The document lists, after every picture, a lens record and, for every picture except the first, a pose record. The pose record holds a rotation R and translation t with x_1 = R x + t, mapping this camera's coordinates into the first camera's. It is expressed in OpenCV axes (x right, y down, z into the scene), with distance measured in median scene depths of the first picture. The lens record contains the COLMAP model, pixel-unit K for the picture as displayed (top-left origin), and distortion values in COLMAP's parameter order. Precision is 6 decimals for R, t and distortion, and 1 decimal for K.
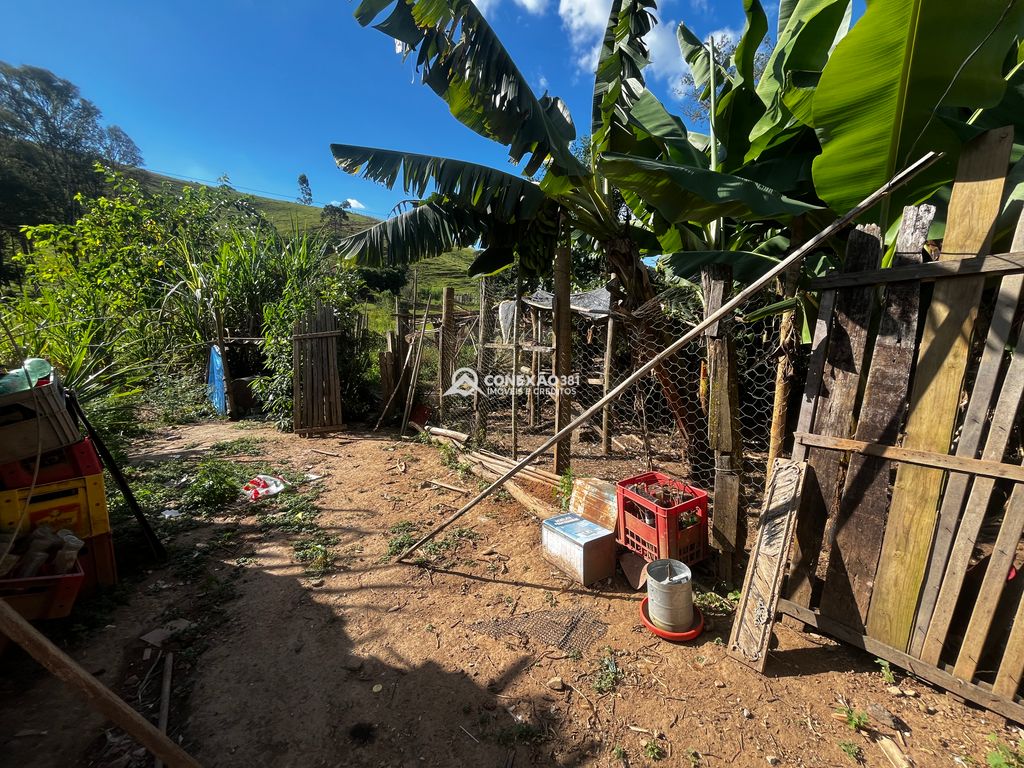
lens RADIAL K [[428.3, 0, 516.0], [0, 428.3, 385.1], [0, 0, 1]] dist [0.003640, -0.000867]
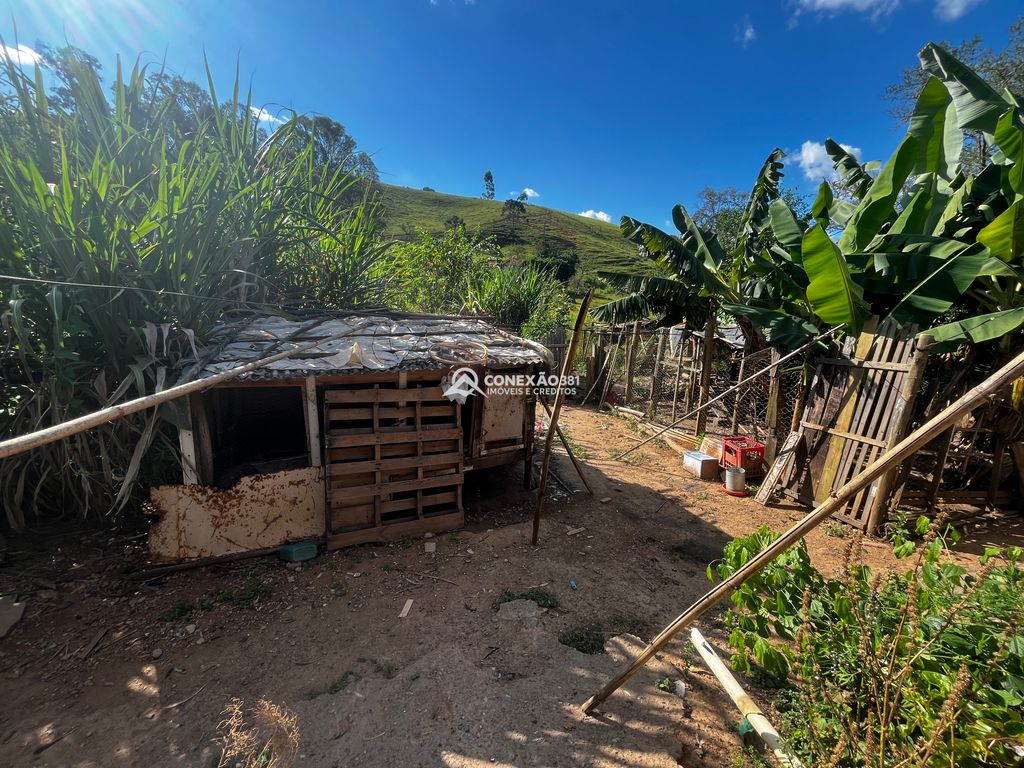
lens RADIAL K [[428.3, 0, 504.8], [0, 428.3, 385.4], [0, 0, 1]] dist [0.003640, -0.000867]
pose [[0.923879, 0.088705, -0.372262, -0.000599], [-0.076135, 0.995924, 0.048362, -0.044500], [0.375034, -0.016338, 0.926867, -1.034597]]
